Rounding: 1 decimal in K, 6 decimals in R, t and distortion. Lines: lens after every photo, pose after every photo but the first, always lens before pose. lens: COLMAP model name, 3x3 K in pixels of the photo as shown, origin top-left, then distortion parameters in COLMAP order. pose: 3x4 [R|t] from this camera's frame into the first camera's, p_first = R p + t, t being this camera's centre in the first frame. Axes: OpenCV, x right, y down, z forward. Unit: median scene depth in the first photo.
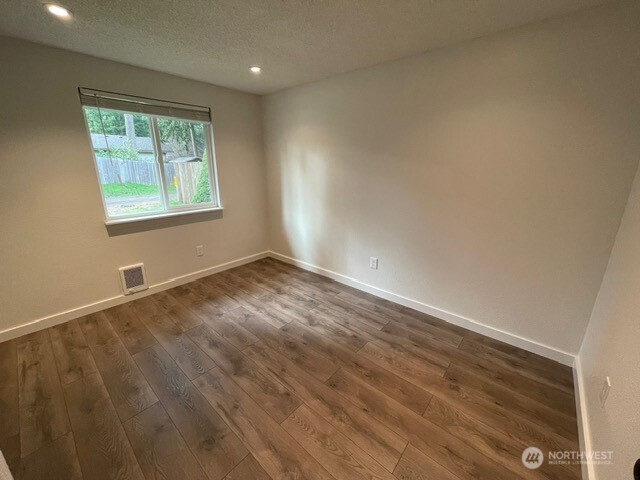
lens RADIAL K [[259.3, 0, 322.5], [0, 259.3, 233.8], [0, 0, 1]] dist [0.001480, 0.000186]
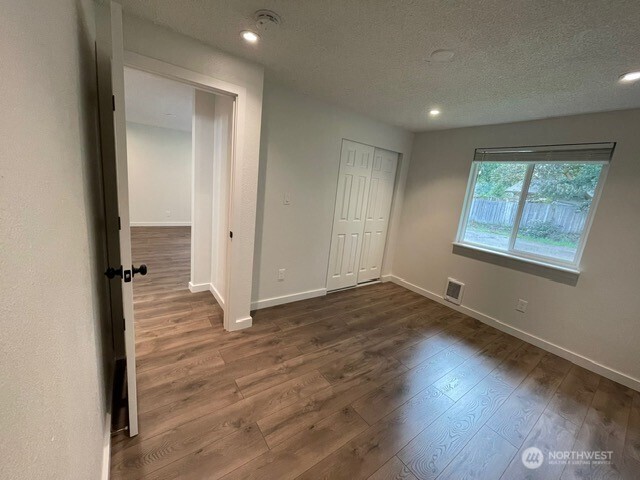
lens RADIAL K [[259.3, 0, 323.2], [0, 259.3, 240.8], [0, 0, 1]] dist [0.001480, 0.000186]
pose [[-0.213873, 0.186115, -0.958968, 0.633359], [-0.360520, 0.897343, 0.254560, -0.153709], [0.907901, 0.400171, -0.124819, 0.565493]]
